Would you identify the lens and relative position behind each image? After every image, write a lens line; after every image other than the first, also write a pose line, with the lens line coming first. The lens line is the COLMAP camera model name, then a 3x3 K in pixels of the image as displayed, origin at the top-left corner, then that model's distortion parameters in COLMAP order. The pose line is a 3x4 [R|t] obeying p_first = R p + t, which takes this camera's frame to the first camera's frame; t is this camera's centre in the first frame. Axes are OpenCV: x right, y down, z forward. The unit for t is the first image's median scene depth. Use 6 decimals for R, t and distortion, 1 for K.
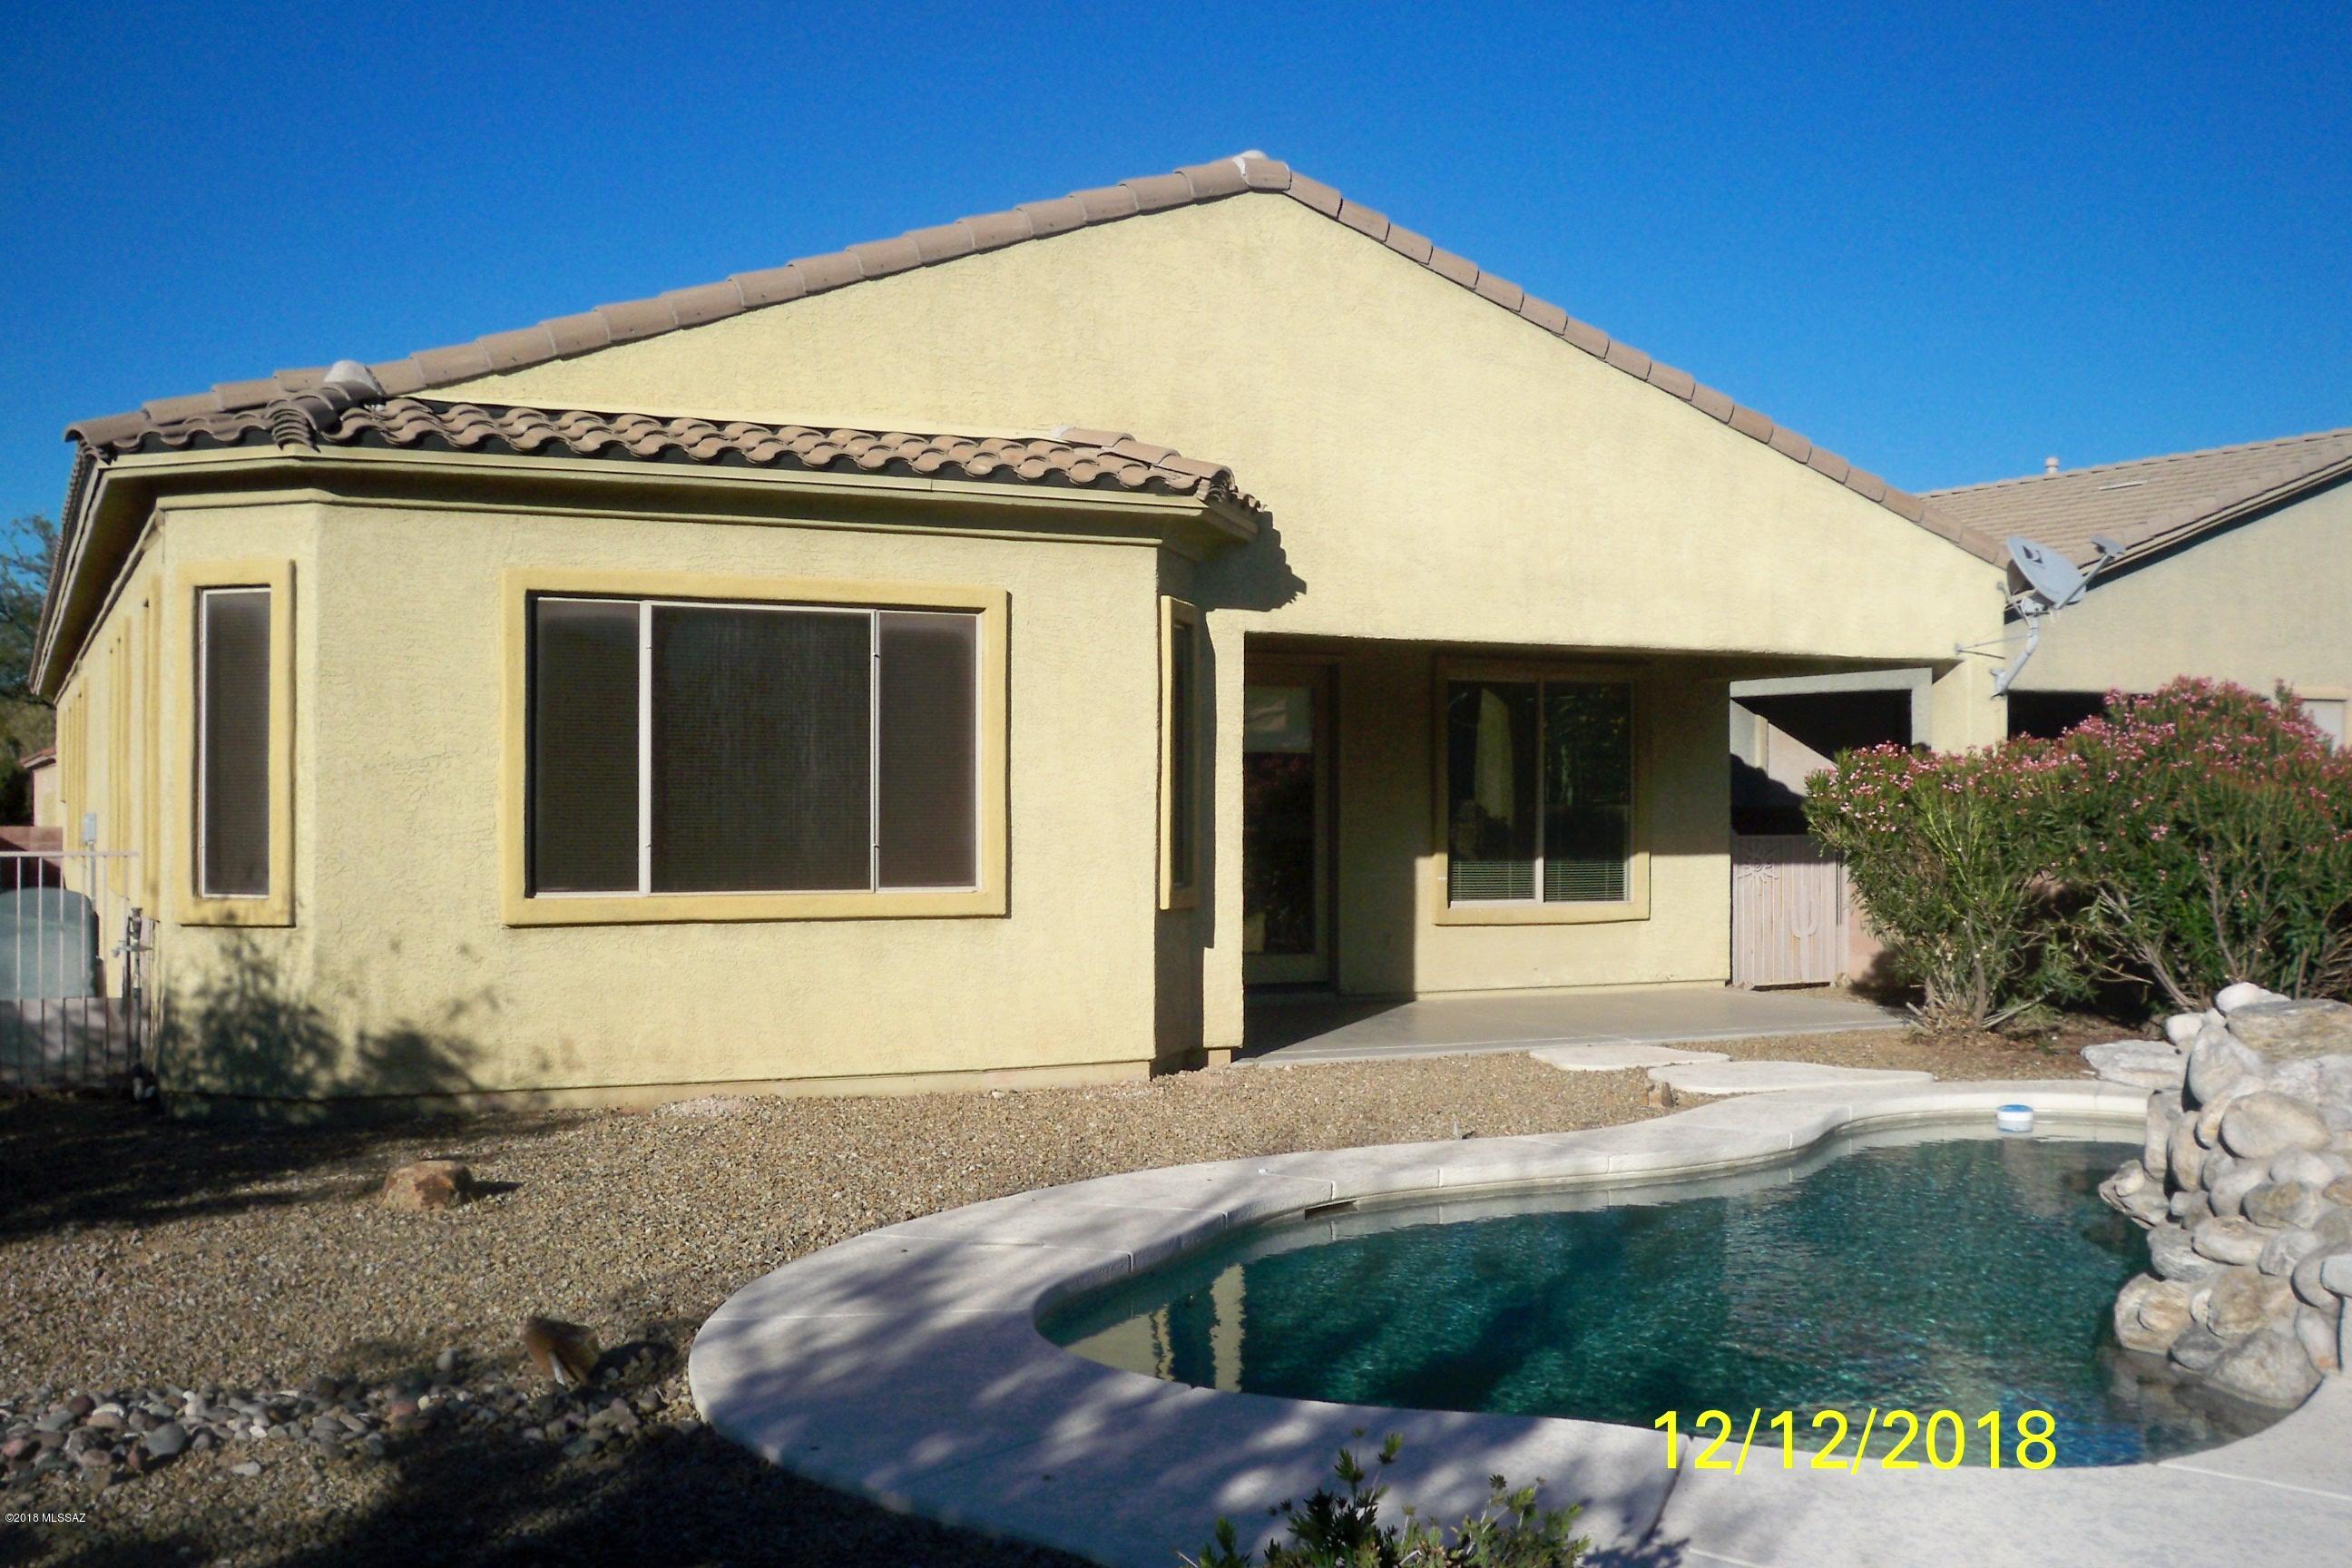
lens RADIAL K [[2309.9, 0, 1176.0], [0, 2309.9, 784.0], [0, 0, 1]] dist [-0.150588, -0.010584]
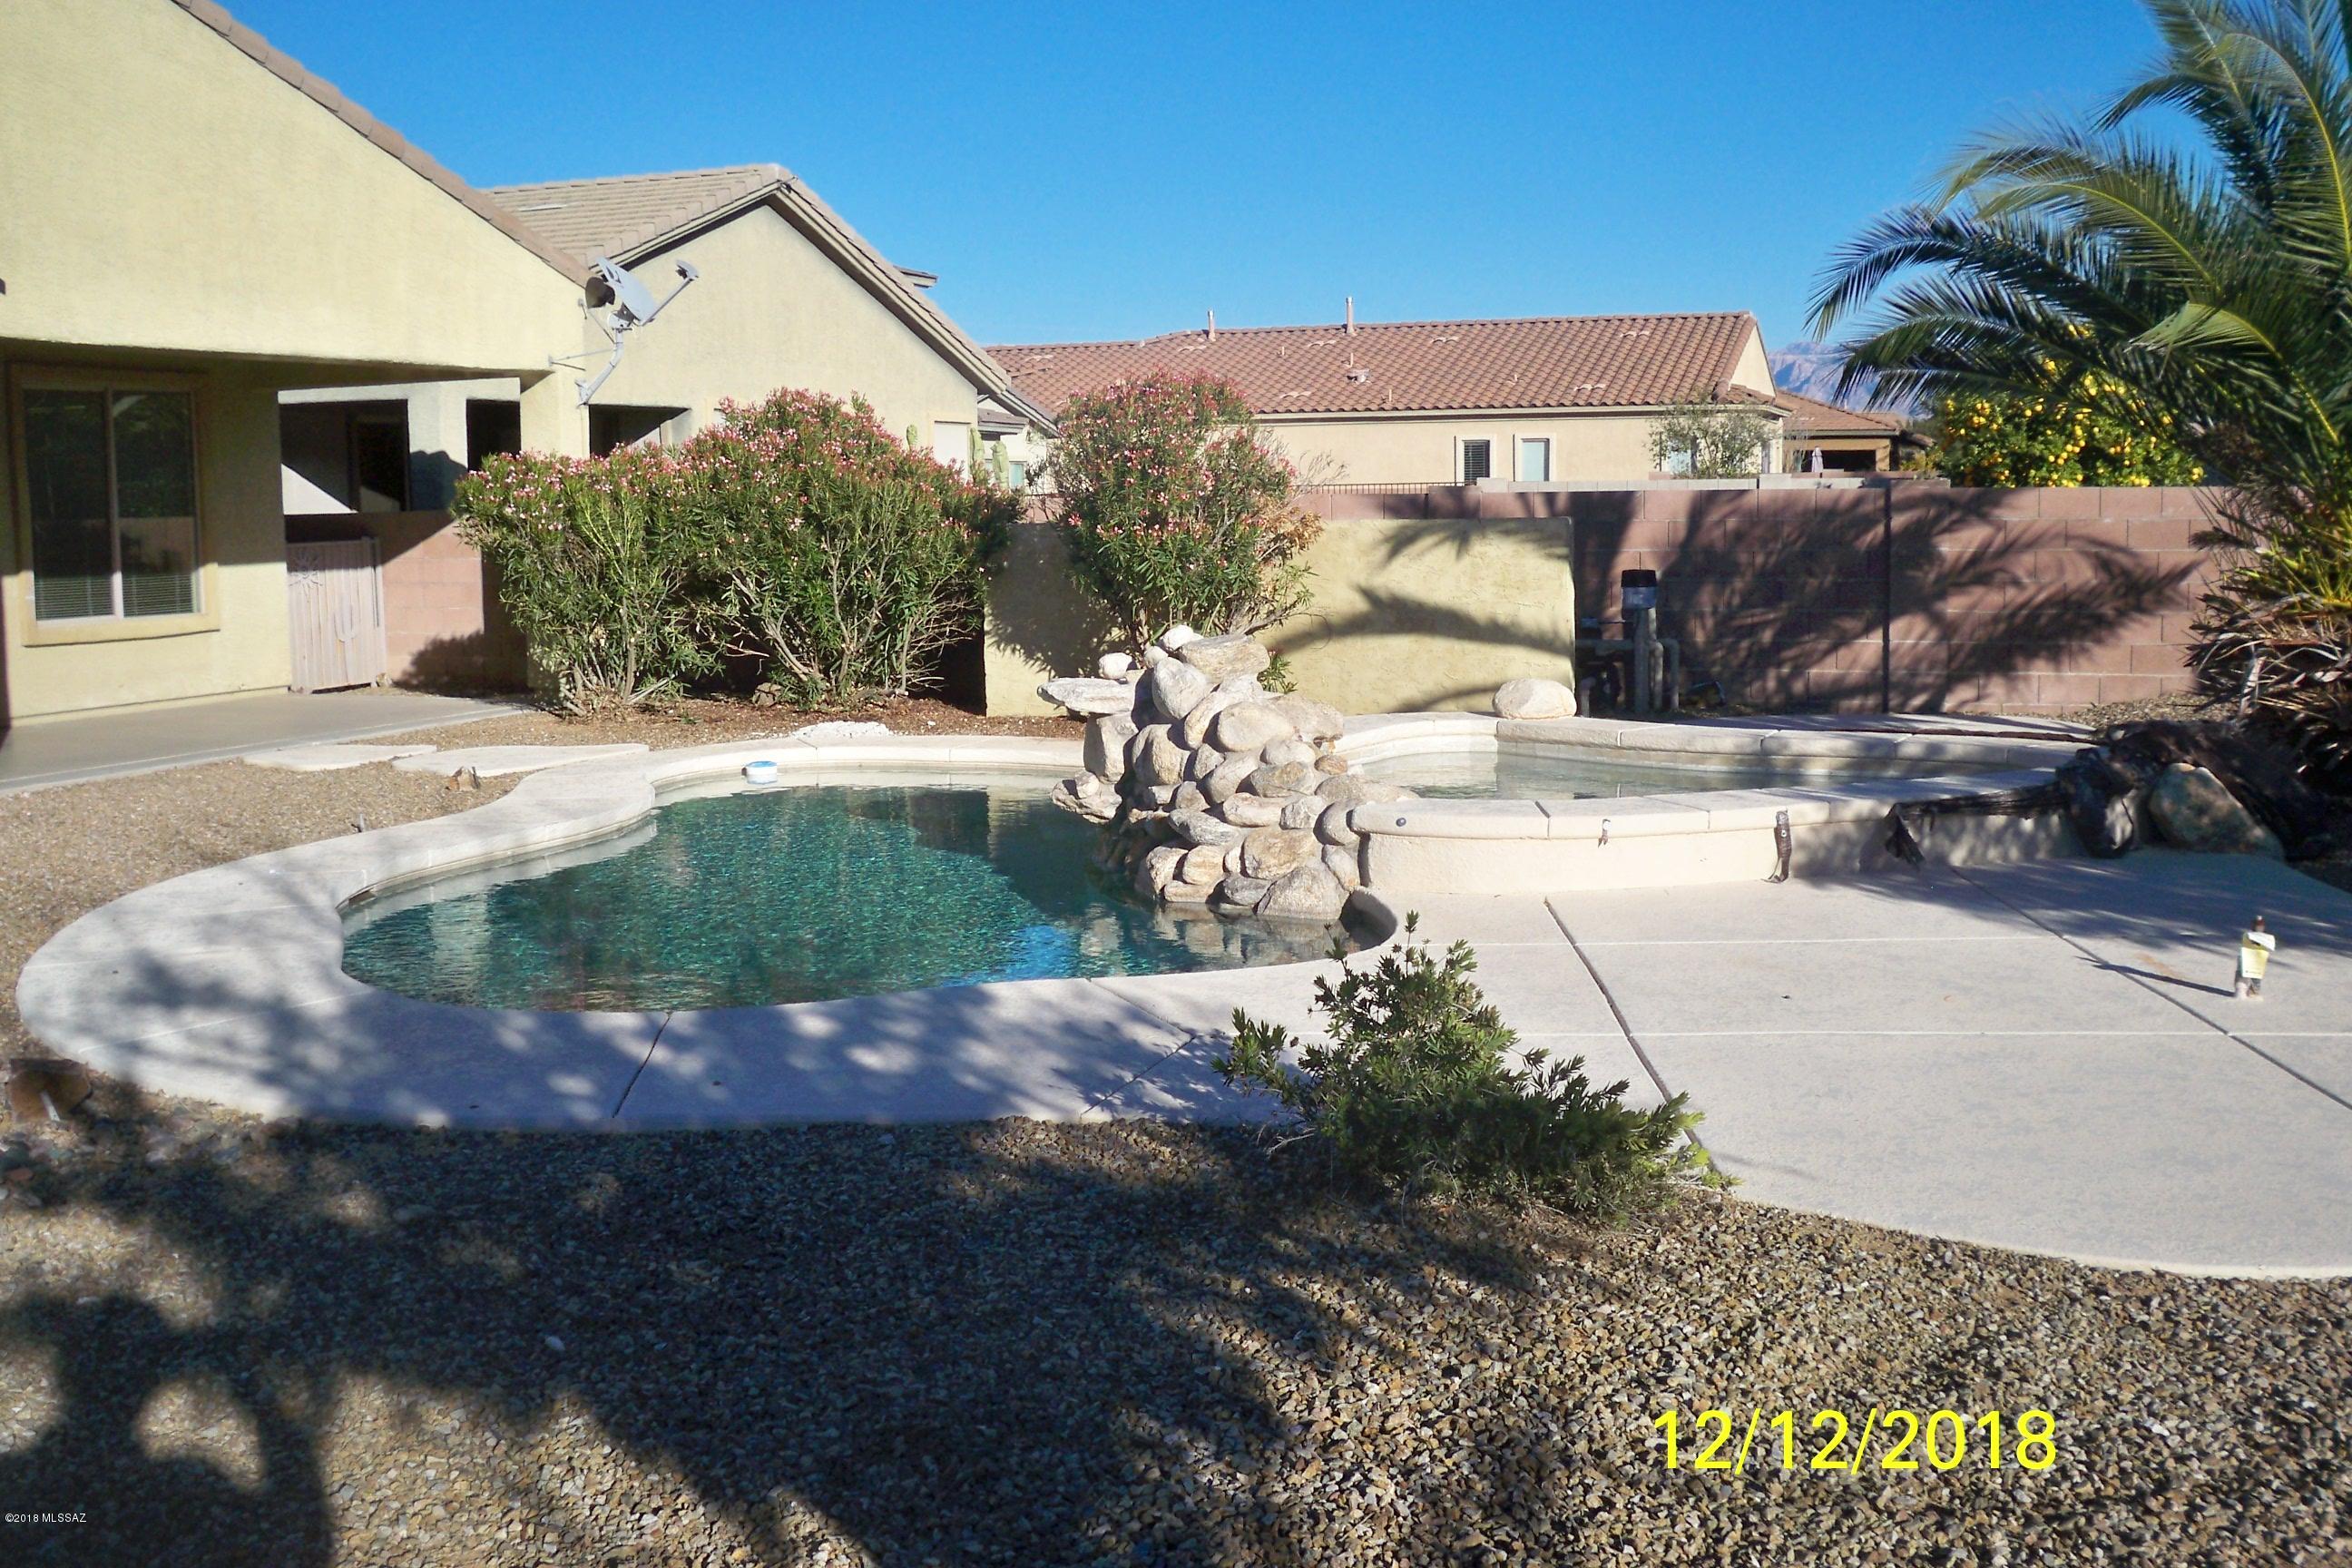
lens RADIAL K [[2337.4, 0, 1176.0], [0, 2337.4, 784.0], [0, 0, 1]] dist [-0.203902, 0.217344]
pose [[0.717308, -0.096429, 0.690051, -0.241681], [0.008126, 0.991467, 0.130103, 0.000638], [-0.696709, -0.087717, 0.711971, 0.001501]]
